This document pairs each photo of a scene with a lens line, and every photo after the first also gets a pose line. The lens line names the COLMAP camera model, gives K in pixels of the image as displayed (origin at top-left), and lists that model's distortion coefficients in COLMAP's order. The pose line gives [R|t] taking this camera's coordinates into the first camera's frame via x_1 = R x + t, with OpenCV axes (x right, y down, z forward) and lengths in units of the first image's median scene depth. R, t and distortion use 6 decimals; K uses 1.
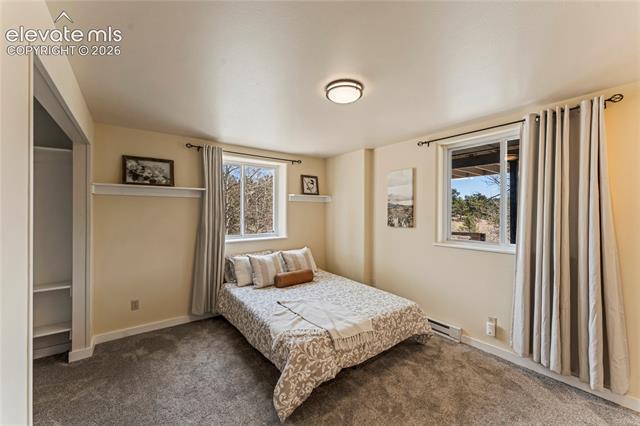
lens RADIAL K [[256.0, 0, 317.9], [0, 256.0, 209.8], [0, 0, 1]] dist [0.002064, 0.000212]
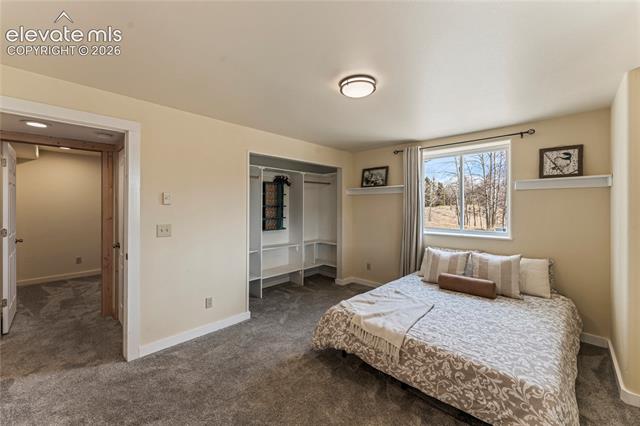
lens RADIAL K [[256.0, 0, 317.9], [0, 256.0, 209.8], [0, 0, 1]] dist [0.002064, 0.000212]
pose [[0.161150, 0.011118, -0.986867, 0.719105], [0.004352, 0.999919, 0.011976, 0.015745], [0.986920, -0.006225, 0.161088, 0.457649]]
